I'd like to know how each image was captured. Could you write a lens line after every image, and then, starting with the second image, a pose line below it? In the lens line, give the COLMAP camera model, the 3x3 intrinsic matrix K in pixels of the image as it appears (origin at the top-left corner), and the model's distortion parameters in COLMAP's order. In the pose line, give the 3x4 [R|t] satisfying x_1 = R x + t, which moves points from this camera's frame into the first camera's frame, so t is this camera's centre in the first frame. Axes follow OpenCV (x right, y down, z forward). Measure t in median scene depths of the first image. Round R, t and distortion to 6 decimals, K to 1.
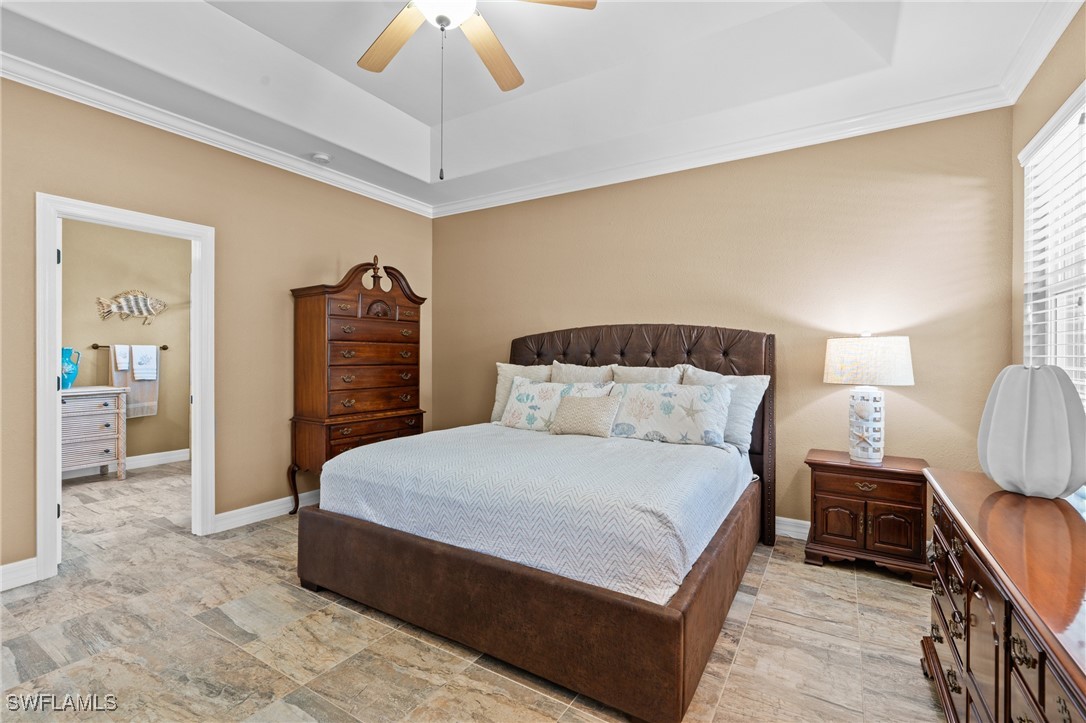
lens RADIAL K [[486.6, 0, 541.8], [0, 486.6, 358.0], [0, 0, 1]] dist [-0.004143, -0.000382]
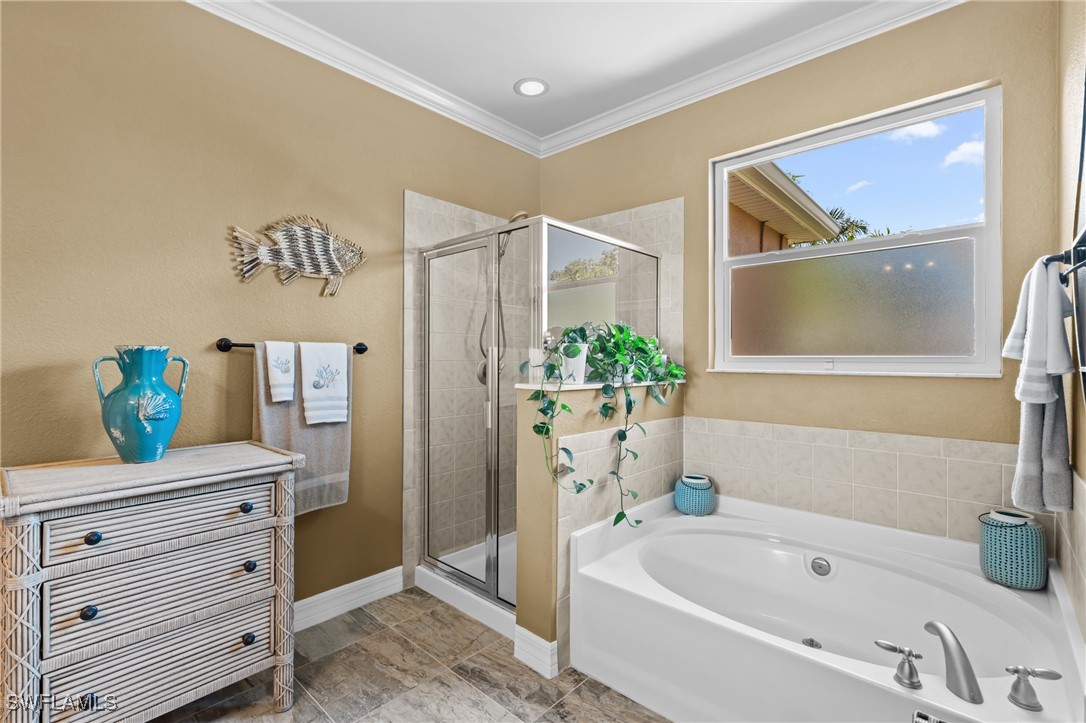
lens RADIAL K [[486.6, 0, 541.8], [0, 486.6, 358.0], [0, 0, 1]] dist [-0.004143, -0.000382]
pose [[0.983784, -0.000275, -0.179357, -0.564624], [-0.001236, 0.999965, -0.008314, -0.009294], [0.179352, 0.008401, 0.983749, 0.623916]]
